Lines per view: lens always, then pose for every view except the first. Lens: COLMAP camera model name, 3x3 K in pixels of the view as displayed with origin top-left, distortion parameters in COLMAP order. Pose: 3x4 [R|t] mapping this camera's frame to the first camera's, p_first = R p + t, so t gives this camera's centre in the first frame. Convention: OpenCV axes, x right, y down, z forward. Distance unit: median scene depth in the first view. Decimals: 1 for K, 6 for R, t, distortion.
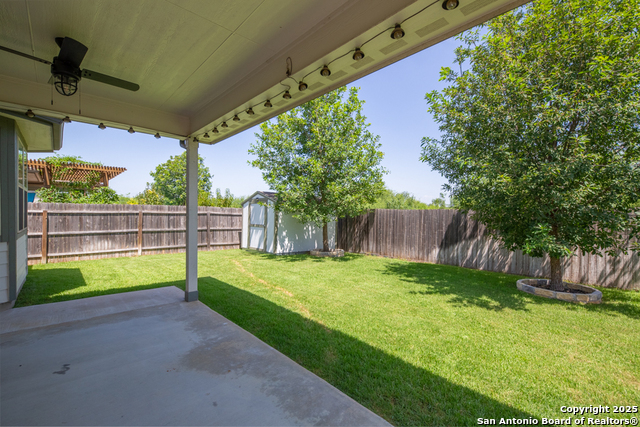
lens RADIAL K [[283.5, 0, 320.2], [0, 283.5, 214.5], [0, 0, 1]] dist [0.005173, 0.000355]
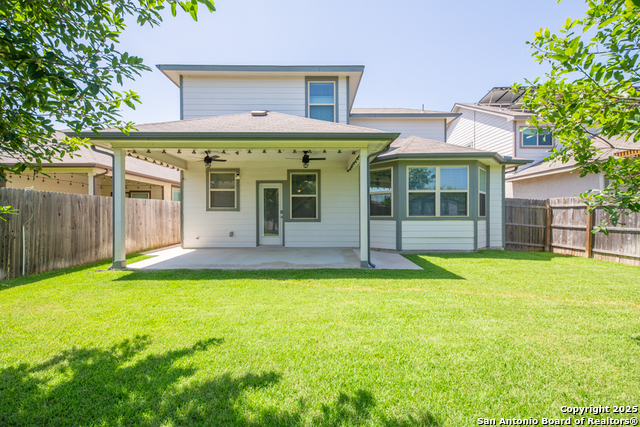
lens RADIAL K [[283.5, 0, 320.6], [0, 283.5, 211.6], [0, 0, 1]] dist [0.005173, 0.000355]
pose [[-0.659654, -0.004894, -0.751554, 0.377540], [-0.003460, 0.999988, -0.003475, 0.019508], [0.751562, 0.000308, -0.659663, 0.936979]]
